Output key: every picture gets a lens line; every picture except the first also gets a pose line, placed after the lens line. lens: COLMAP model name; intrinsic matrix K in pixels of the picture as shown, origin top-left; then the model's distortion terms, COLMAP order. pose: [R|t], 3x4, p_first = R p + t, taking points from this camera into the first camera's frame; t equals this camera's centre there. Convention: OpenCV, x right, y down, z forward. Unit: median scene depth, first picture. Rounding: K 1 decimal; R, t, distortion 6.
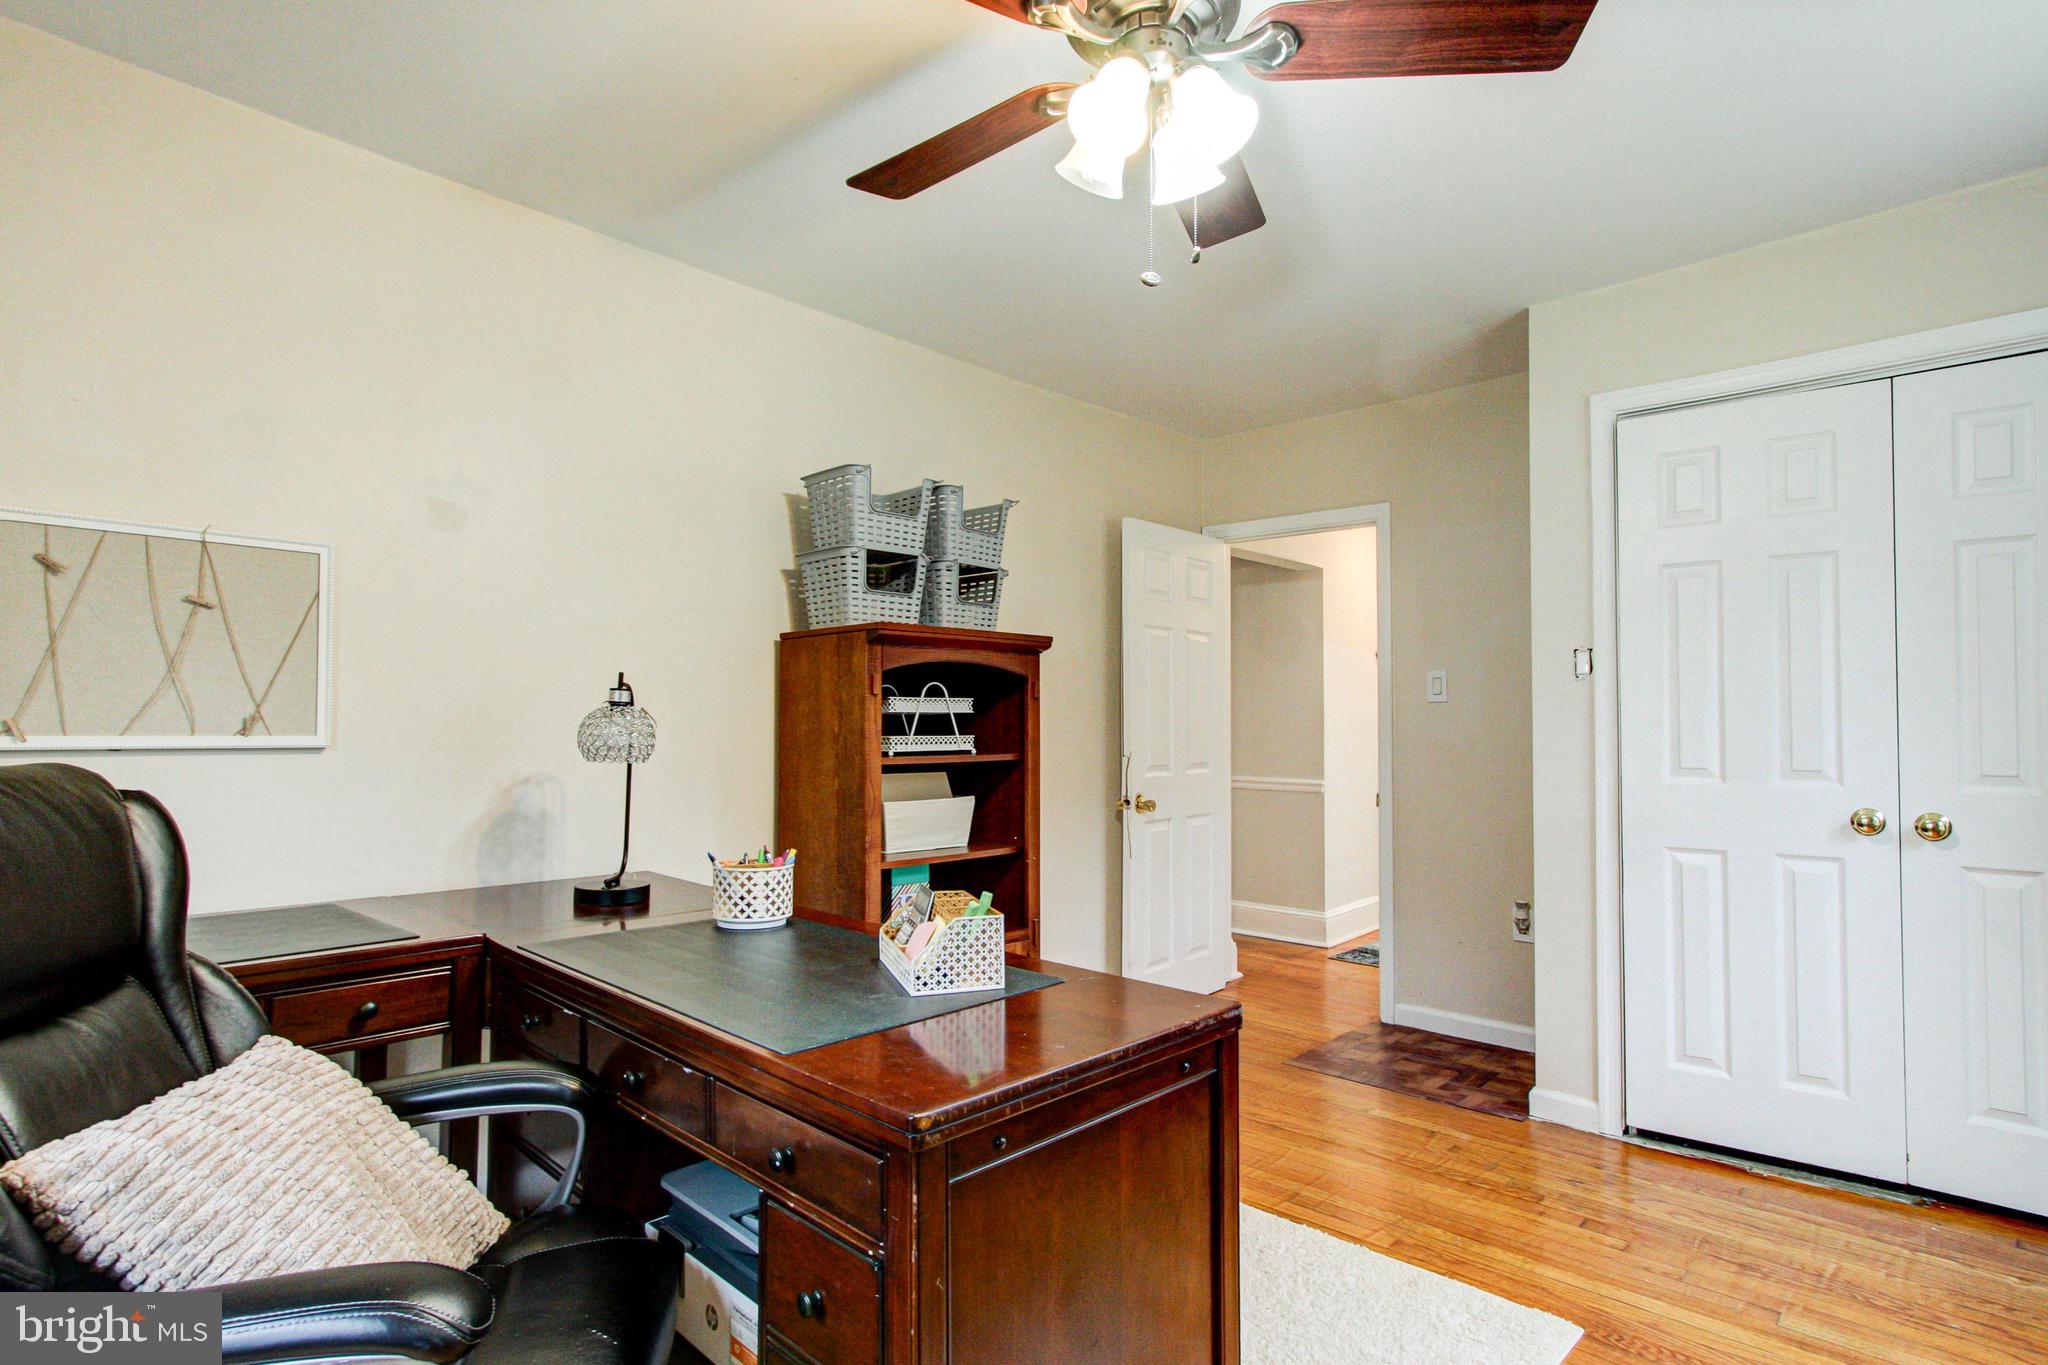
lens RADIAL K [[1009.0, 0, 1032.0], [0, 1009.0, 688.4], [0, 0, 1]] dist [-0.000030, 0.000448]
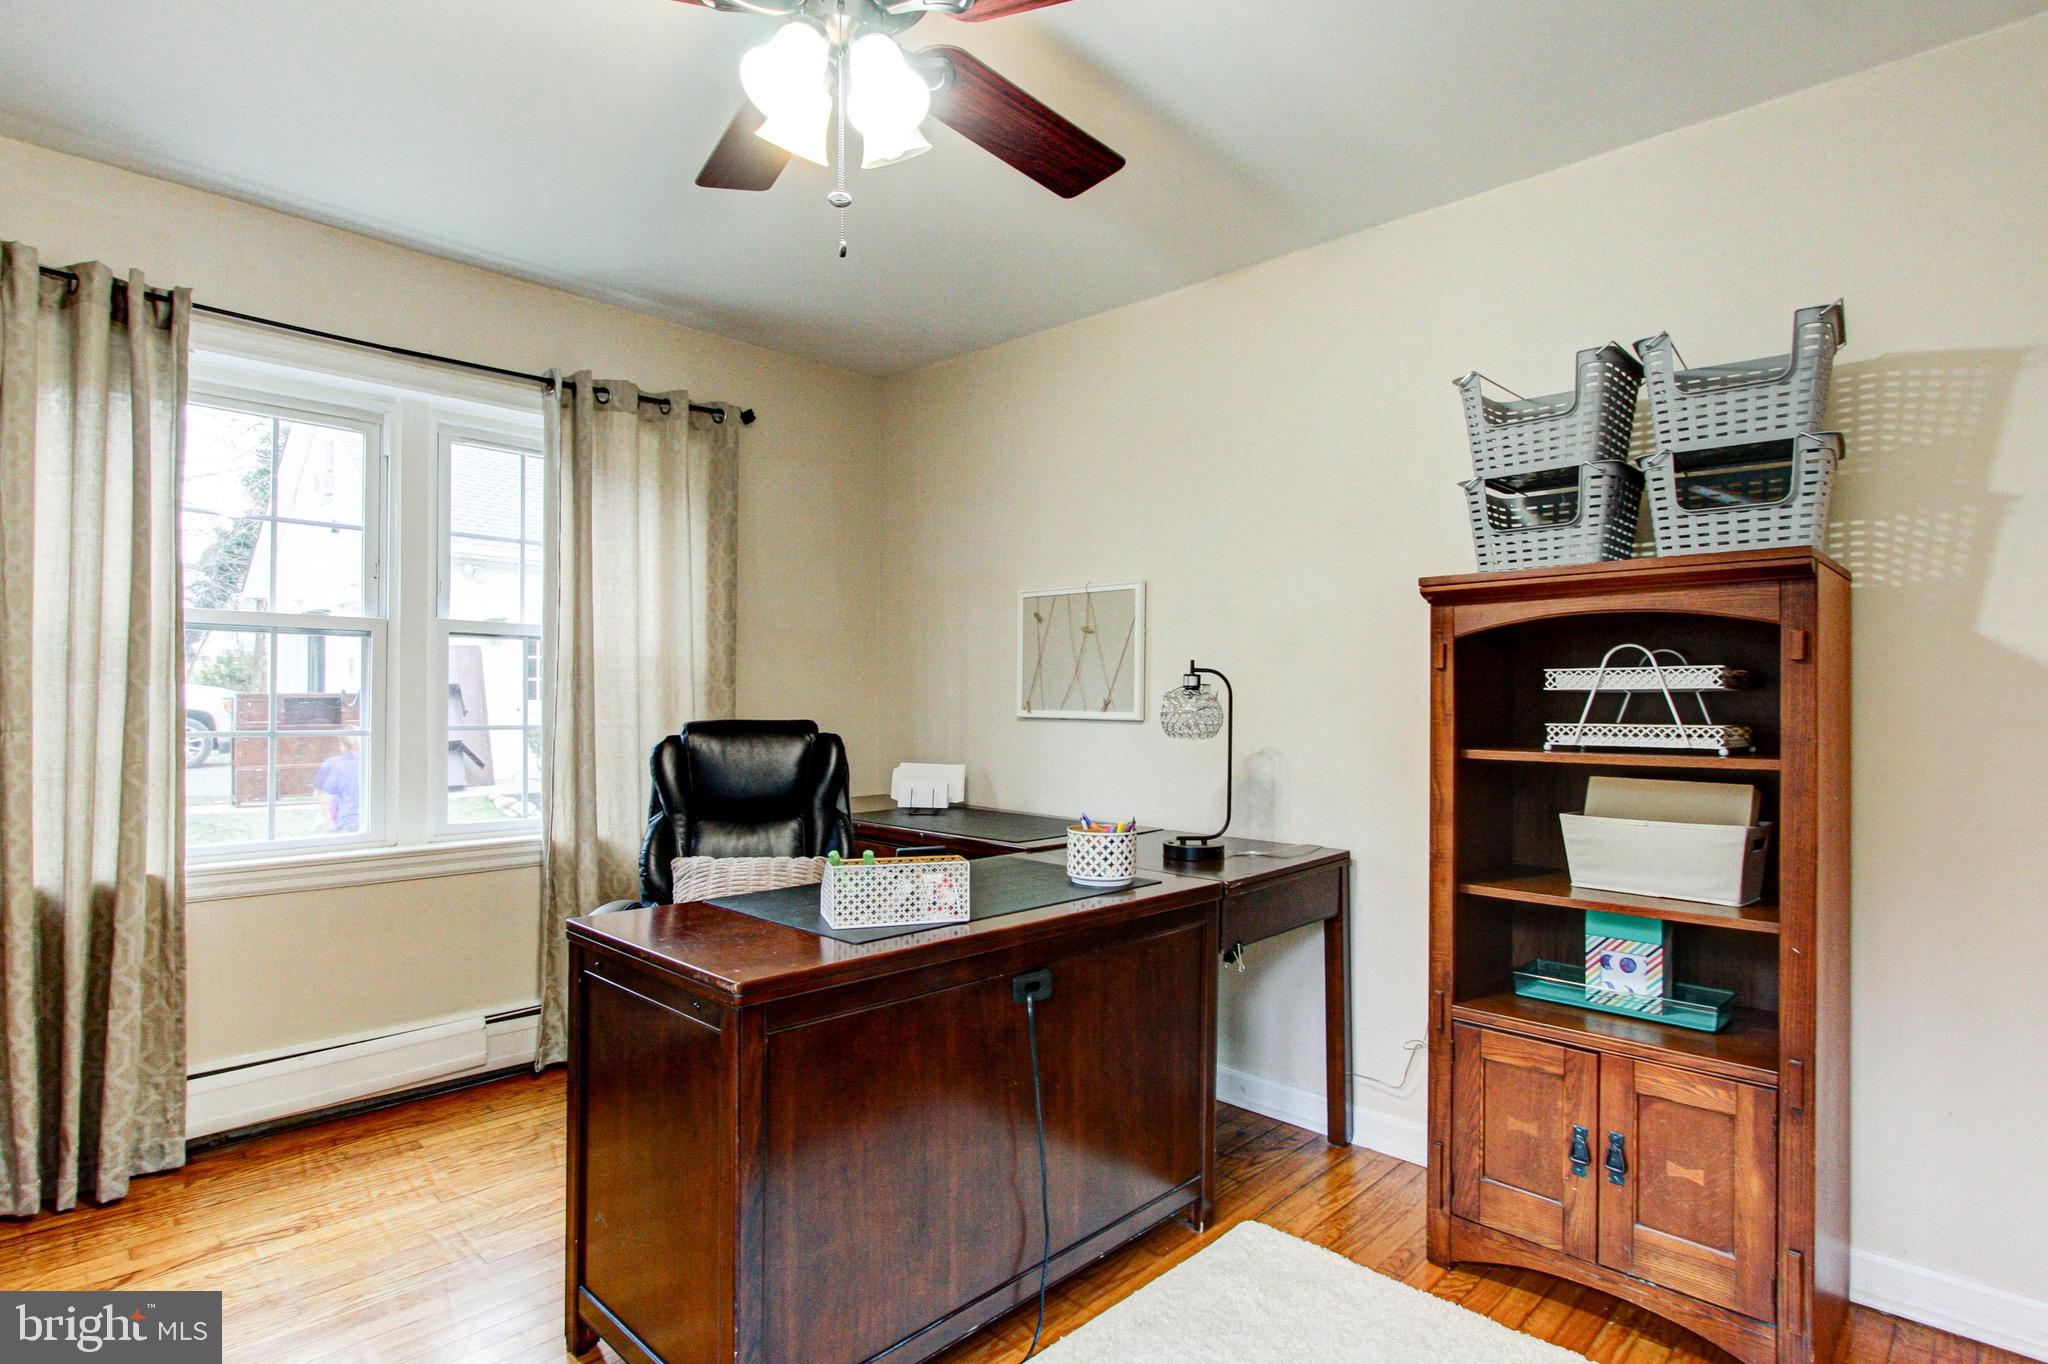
lens RADIAL K [[1036.7, 0, 1028.4], [0, 1036.7, 697.3], [0, 0, 1]] dist [0.003829, 0.000706]
pose [[0.029334, -0.005714, -0.999553, 0.587320], [0.030589, 0.999520, -0.004816, 0.020300], [0.999102, -0.030434, 0.029495, 0.588634]]
